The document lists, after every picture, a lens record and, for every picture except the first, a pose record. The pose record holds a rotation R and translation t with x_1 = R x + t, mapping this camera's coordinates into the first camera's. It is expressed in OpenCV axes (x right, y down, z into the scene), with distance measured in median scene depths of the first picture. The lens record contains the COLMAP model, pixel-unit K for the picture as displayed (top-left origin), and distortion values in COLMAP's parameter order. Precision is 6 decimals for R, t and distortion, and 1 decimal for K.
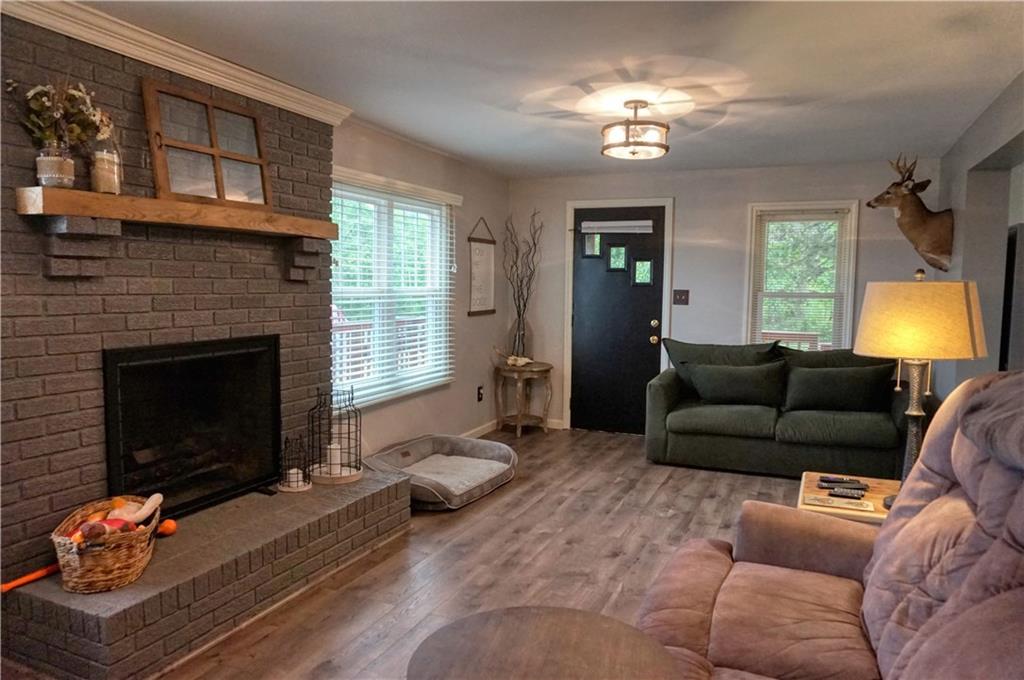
lens RADIAL K [[704.7, 0, 512.0], [0, 704.7, 340.0], [0, 0, 1]] dist [0.000381, 0.000010]
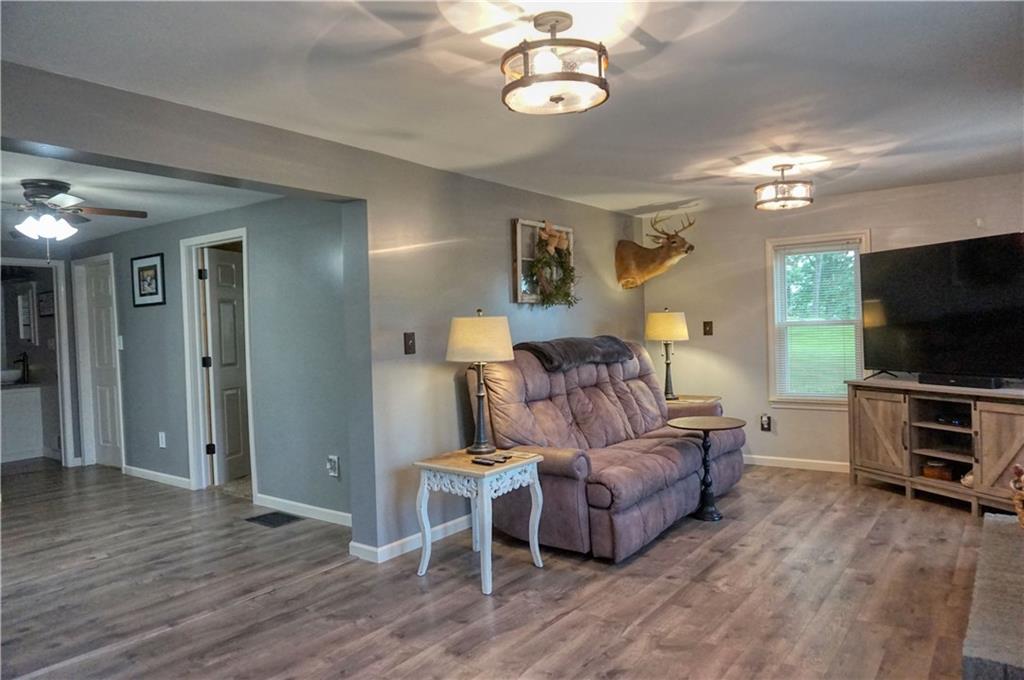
lens RADIAL K [[704.7, 0, 512.0], [0, 704.7, 340.0], [0, 0, 1]] dist [0.000381, 0.000010]
pose [[-0.977078, 0.009810, 0.212657, 0.092279], [0.032752, 0.993972, 0.104628, -0.138166], [-0.210348, 0.109194, -0.971509, 1.801193]]
